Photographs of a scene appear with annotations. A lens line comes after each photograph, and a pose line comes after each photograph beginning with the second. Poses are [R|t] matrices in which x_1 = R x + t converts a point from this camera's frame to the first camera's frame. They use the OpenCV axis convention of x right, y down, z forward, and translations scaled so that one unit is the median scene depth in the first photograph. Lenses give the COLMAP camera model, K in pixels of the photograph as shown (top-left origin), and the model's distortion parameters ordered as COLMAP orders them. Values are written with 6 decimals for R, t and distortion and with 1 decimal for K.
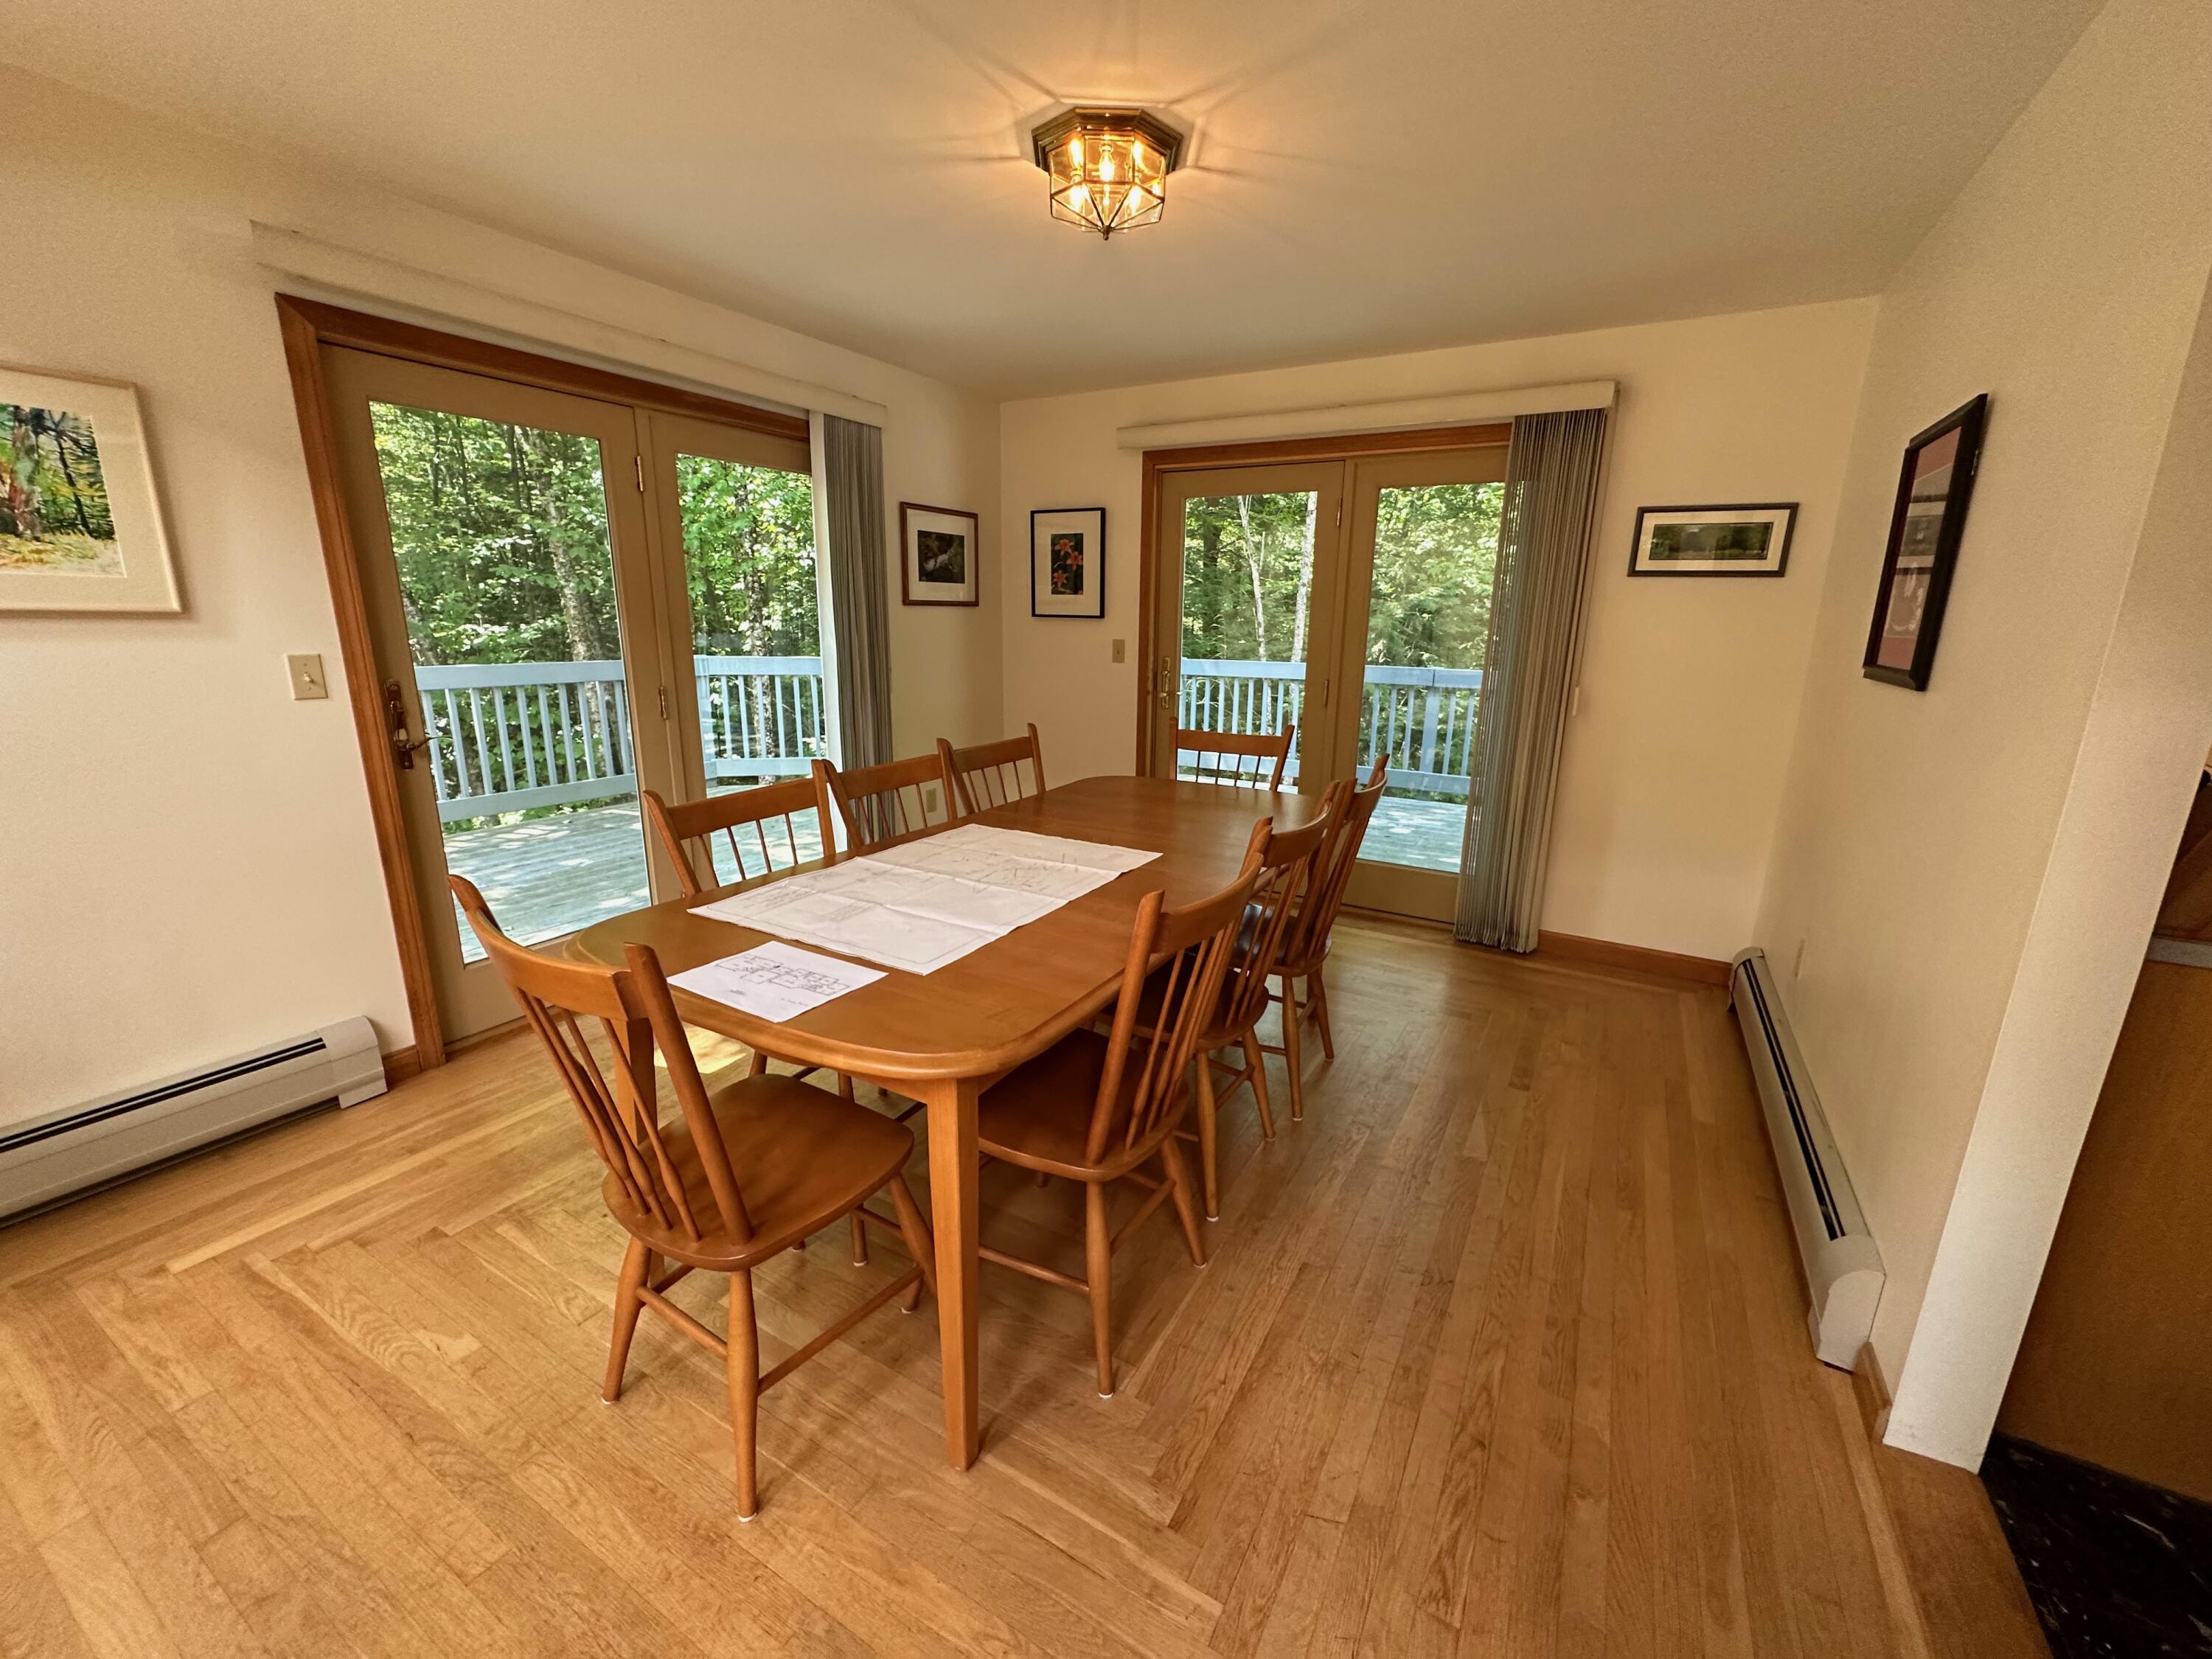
lens RADIAL K [[883.8, 0, 1113.1], [0, 883.8, 832.0], [0, 0, 1]] dist [-0.005020, 0.001332]
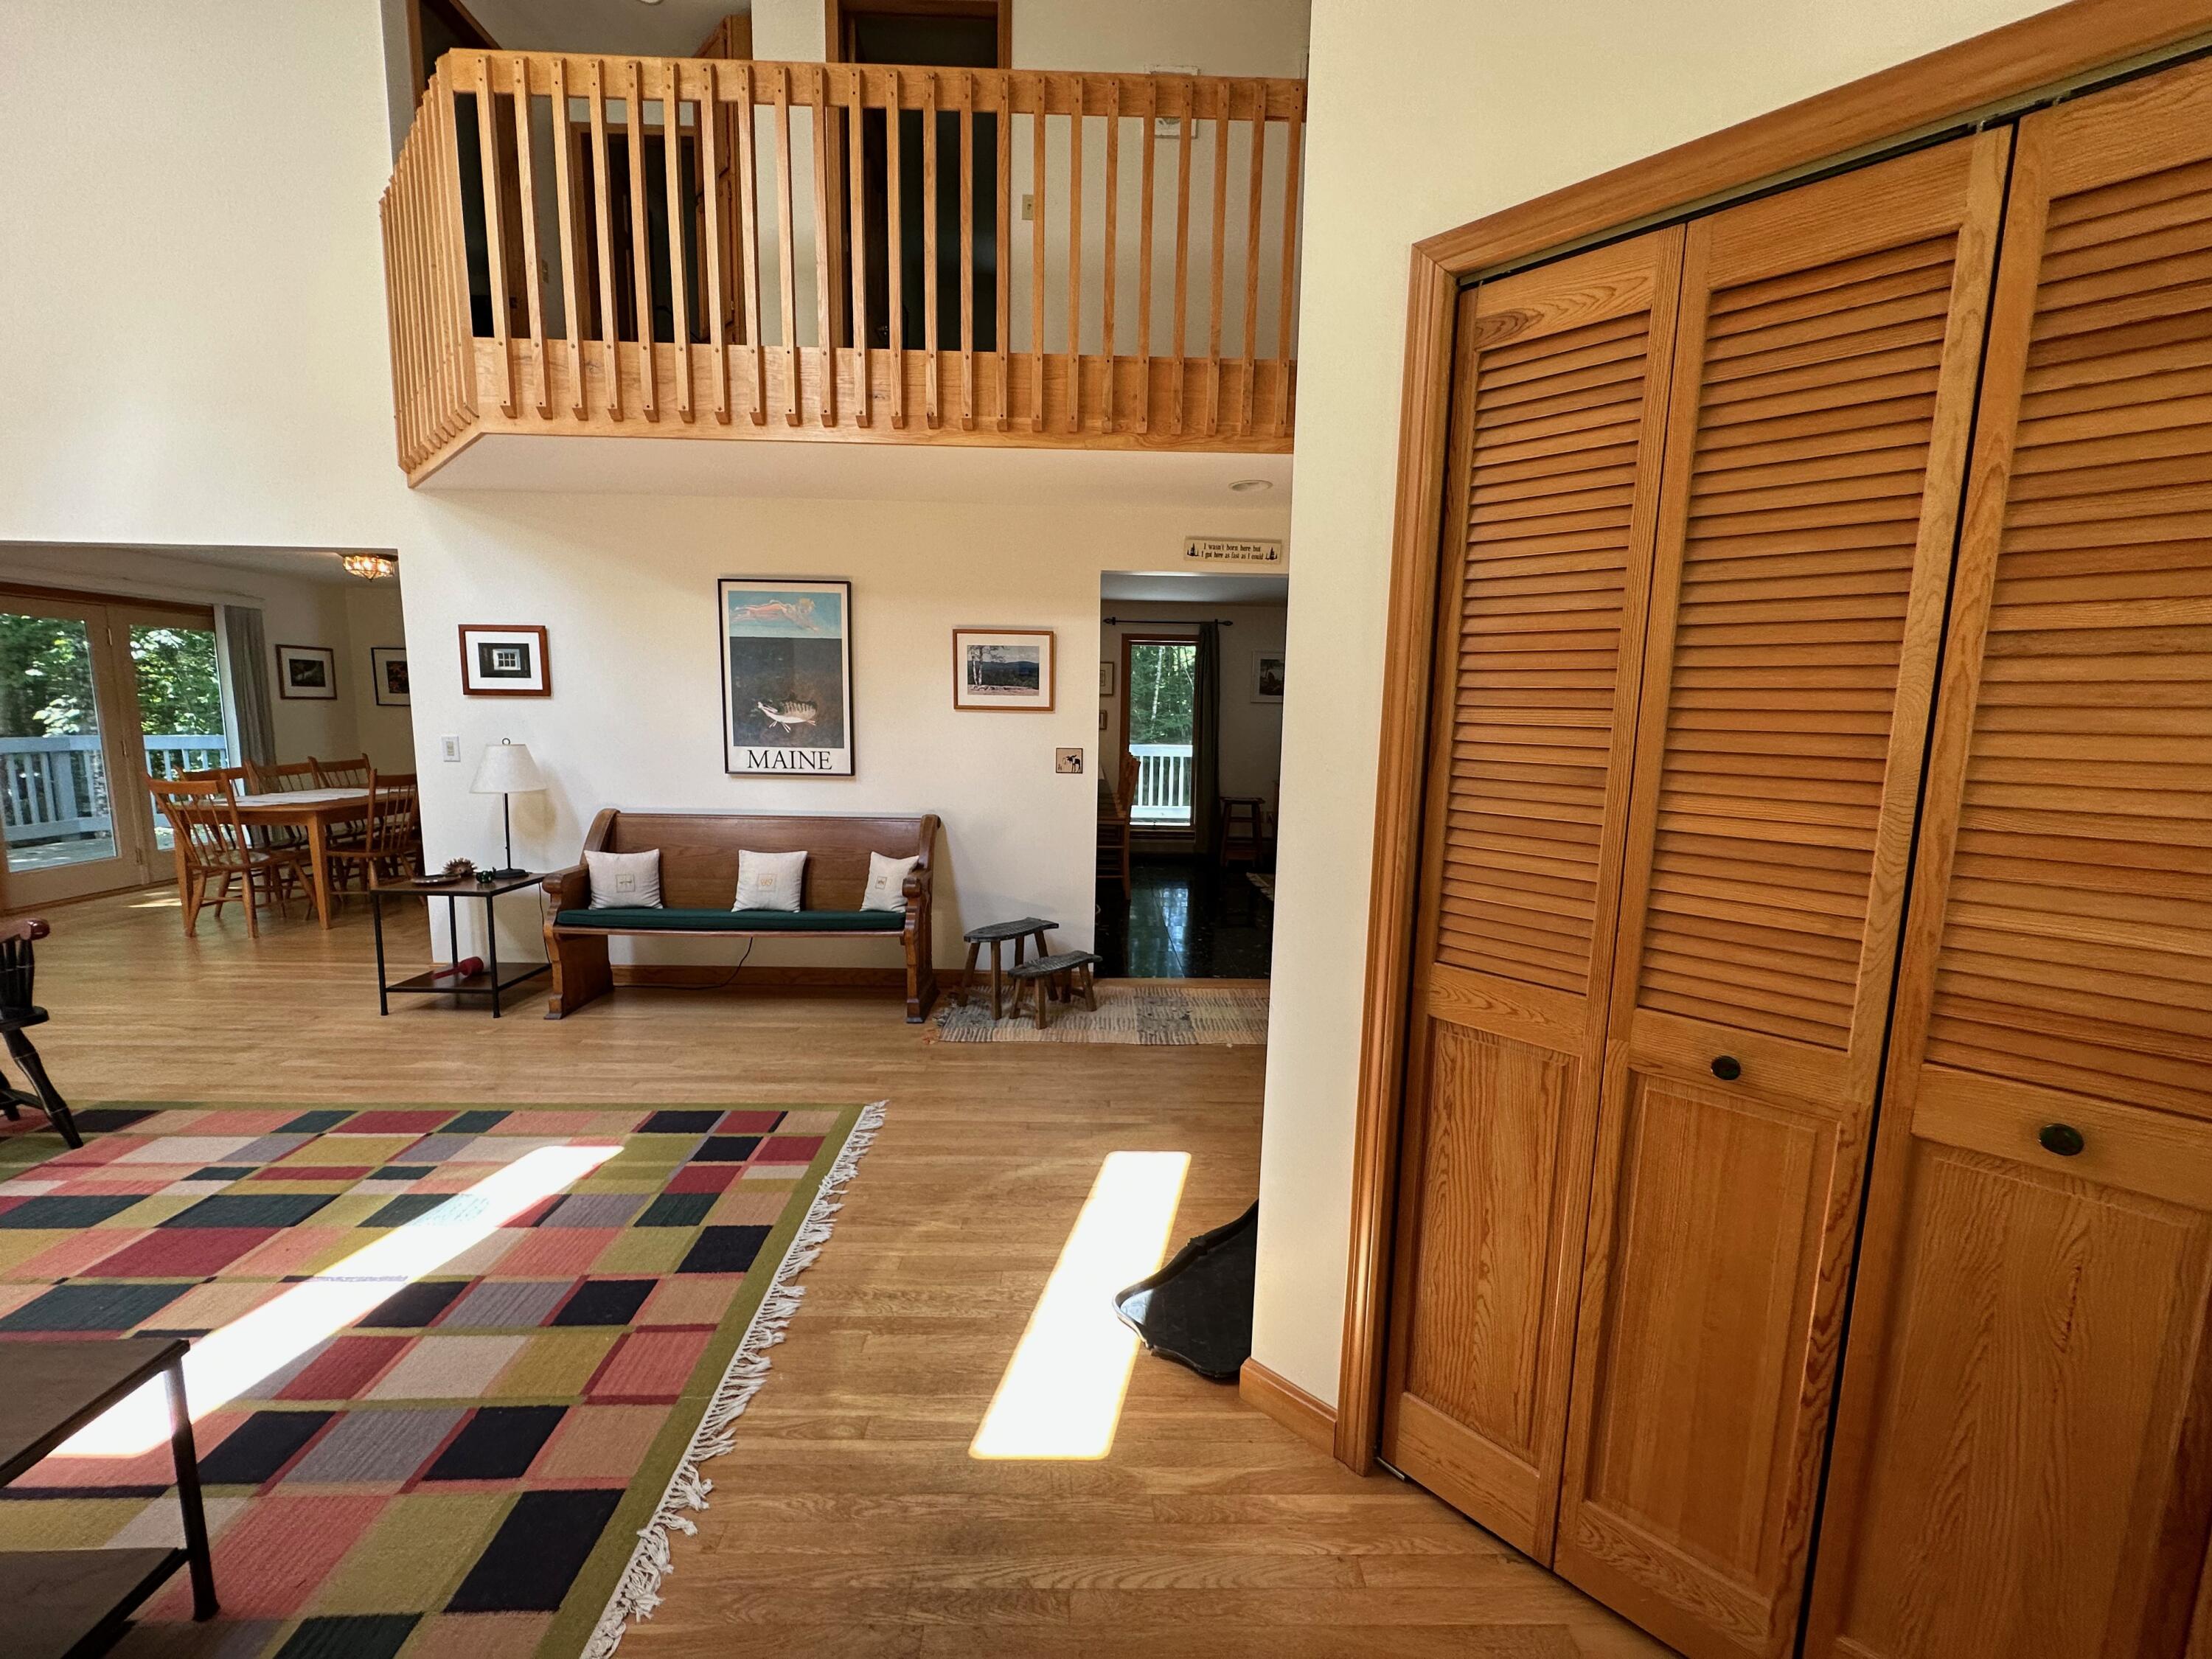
lens RADIAL K [[883.8, 0, 1114.5], [0, 883.8, 838.9], [0, 0, 1]] dist [-0.005020, 0.001332]
pose [[0.856743, -0.070343, 0.510924, 0.291656], [0.117851, 0.991146, -0.061160, 0.349383], [-0.502098, 0.112611, 0.857448, -1.410726]]
